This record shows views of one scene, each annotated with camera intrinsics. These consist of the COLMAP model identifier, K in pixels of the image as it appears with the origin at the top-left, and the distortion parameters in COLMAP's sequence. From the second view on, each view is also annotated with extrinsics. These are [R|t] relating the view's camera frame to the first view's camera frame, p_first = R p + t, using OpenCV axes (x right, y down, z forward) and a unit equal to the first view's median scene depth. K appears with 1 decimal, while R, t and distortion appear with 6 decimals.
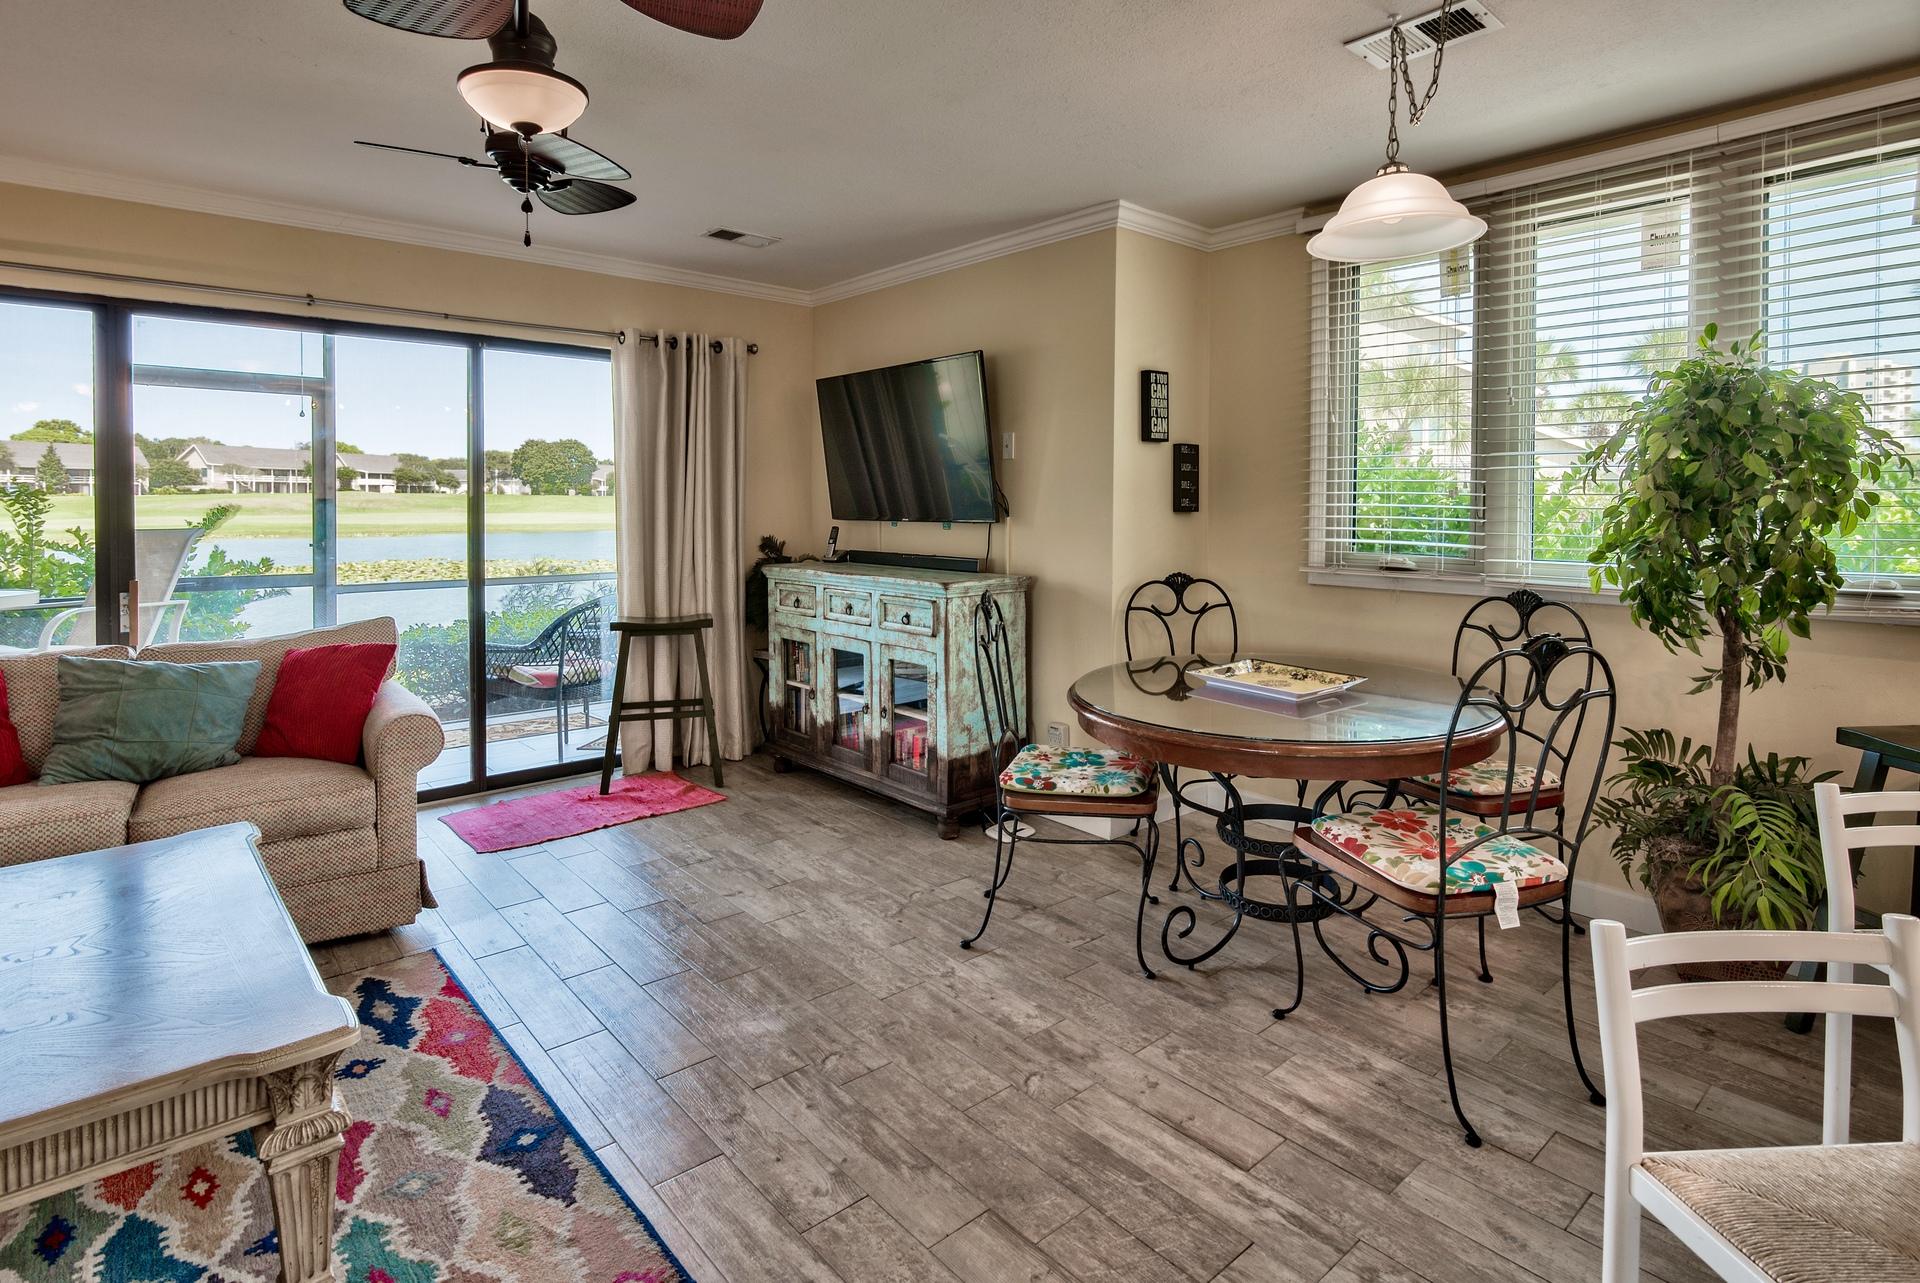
lens RADIAL K [[979.7, 0, 965.8], [0, 979.7, 522.0], [0, 0, 1]] dist [-0.000864, -0.000993]
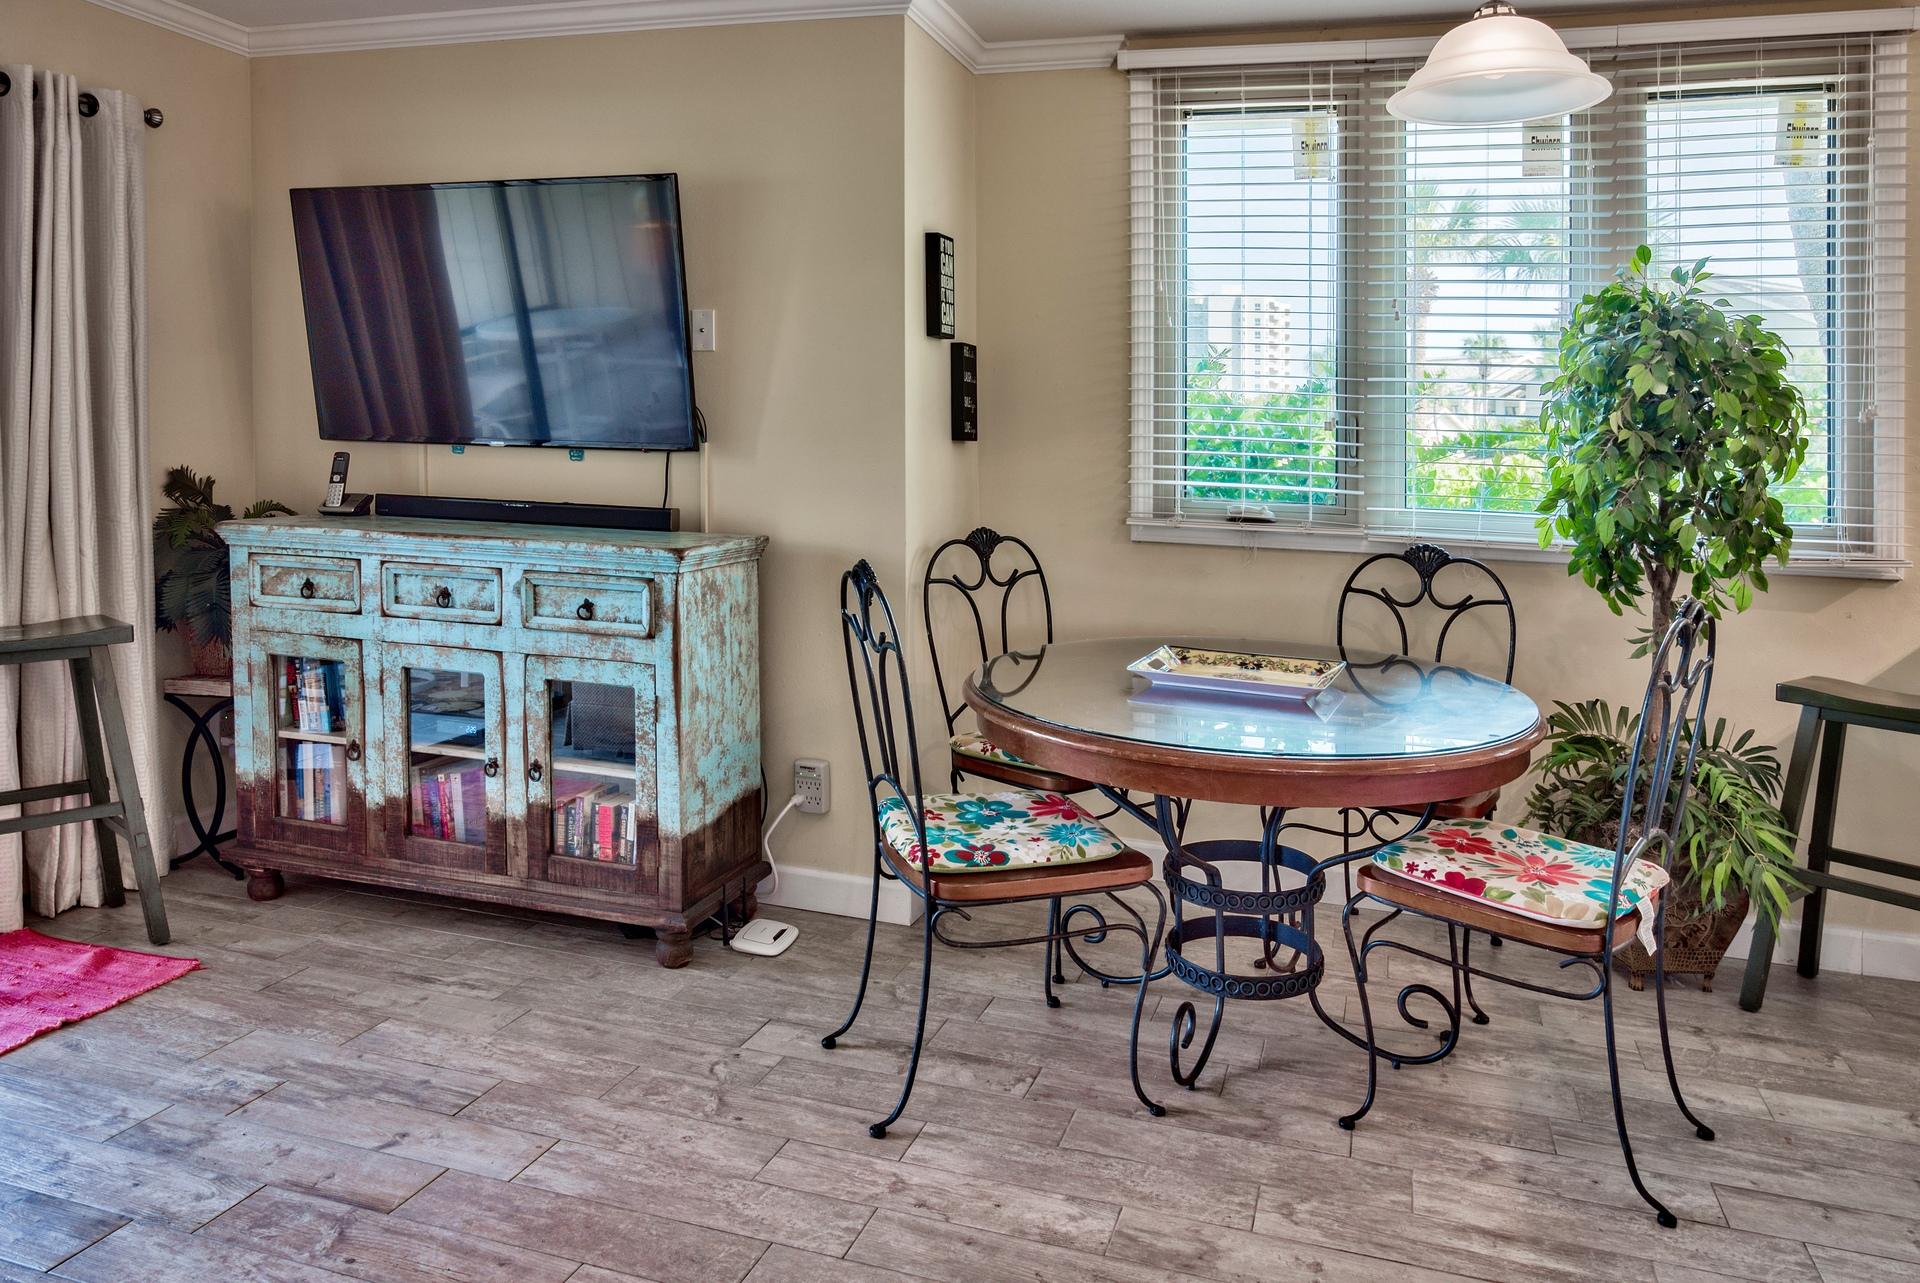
lens RADIAL K [[1363.5, 0, 957.6], [0, 1363.5, 471.5], [0, 0, 1]] dist [-0.000918, -0.003396]
pose [[0.854955, 0.010347, 0.518599, -0.313383], [-0.017364, 0.999812, 0.008678, 0.003571], [-0.518412, -0.016424, 0.854973, 0.184694]]
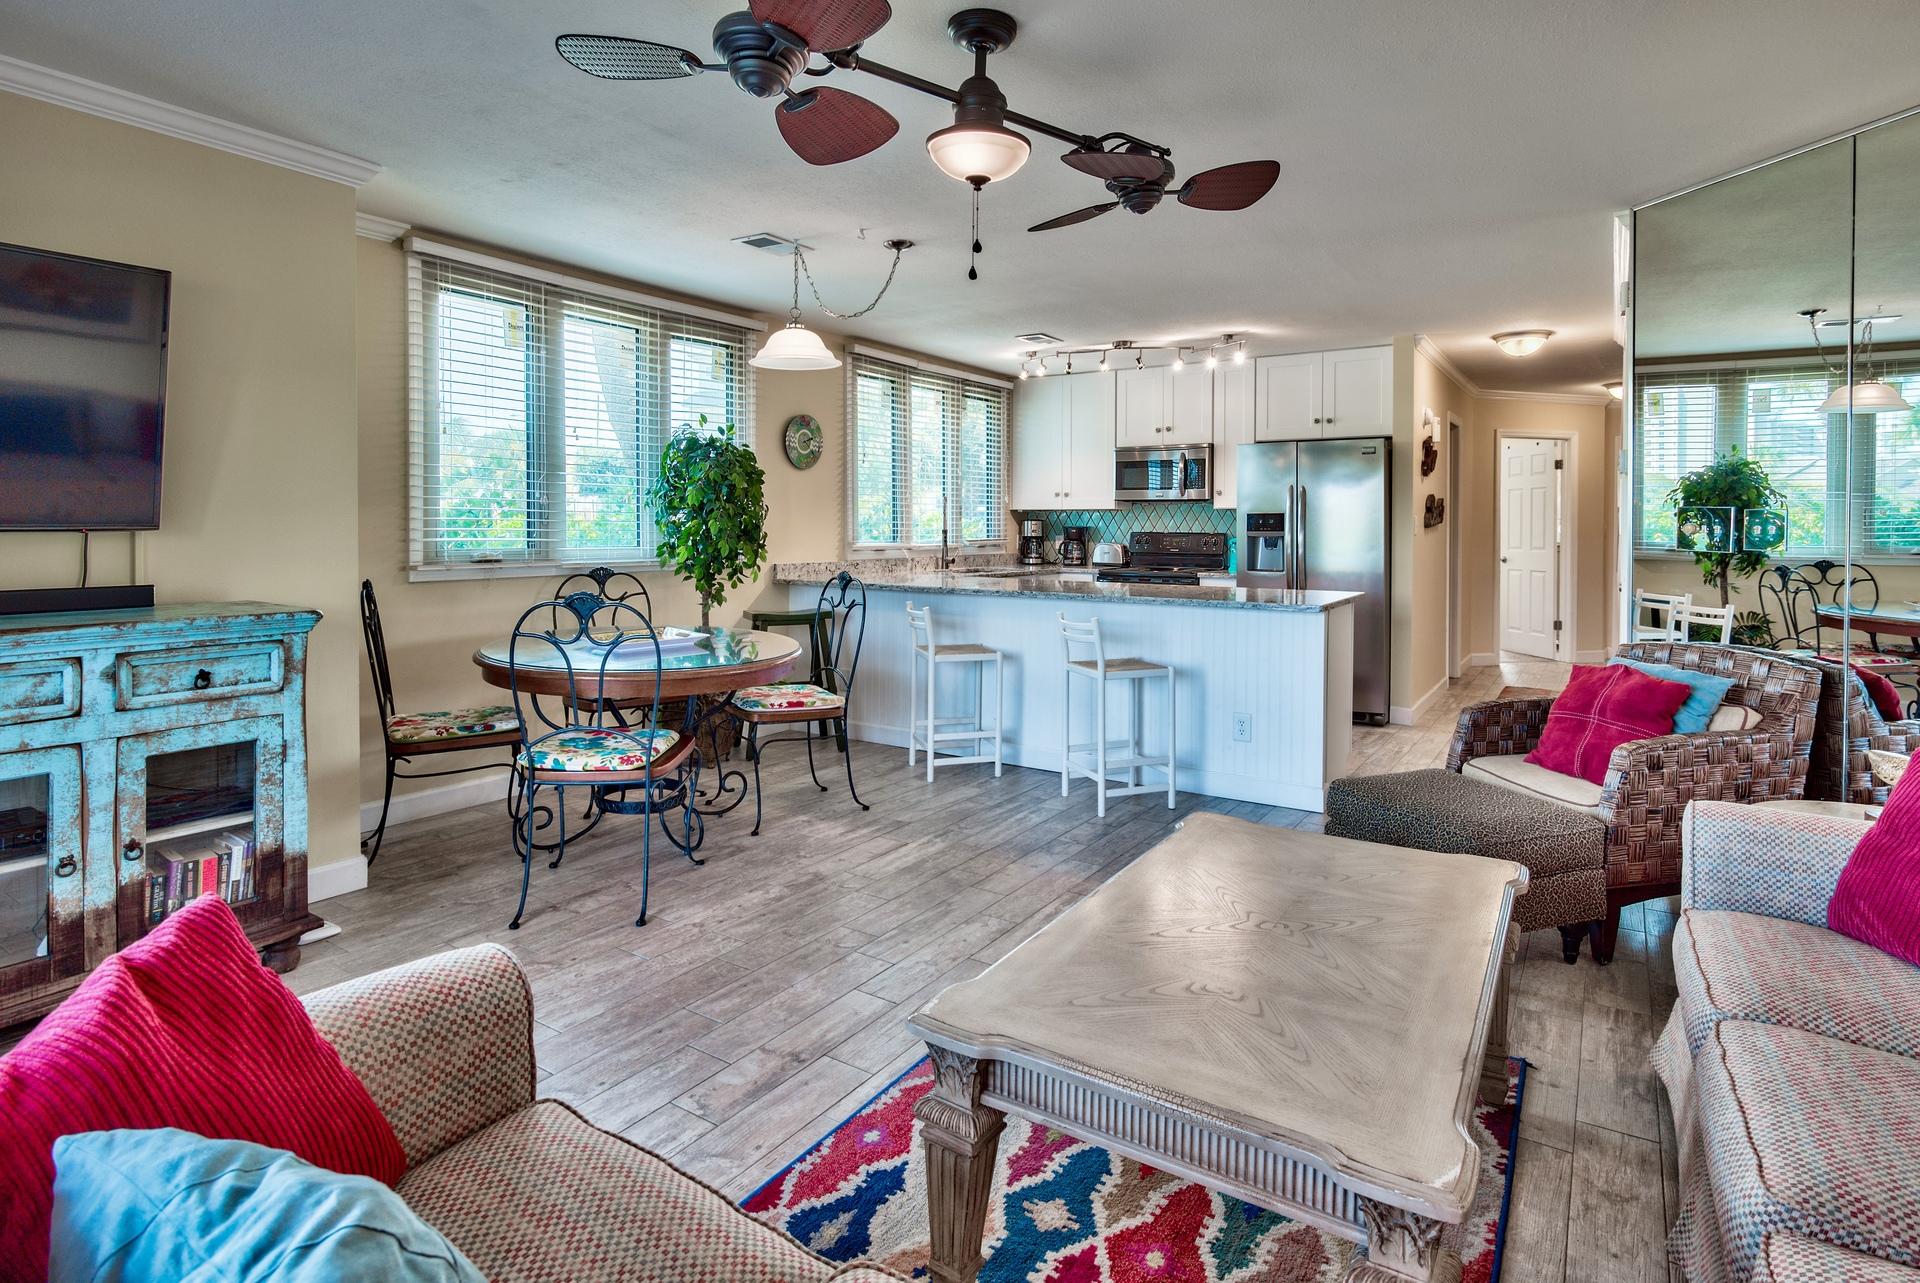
lens RADIAL K [[993.3, 0, 960.5], [0, 993.3, 523.8], [0, 0, 1]] dist [-0.003027, -0.000883]
pose [[-0.265596, -0.007391, 0.964056, -0.859012], [0.014209, 0.999832, 0.011579, -0.004114], [-0.963980, 0.016774, -0.265446, 0.726120]]
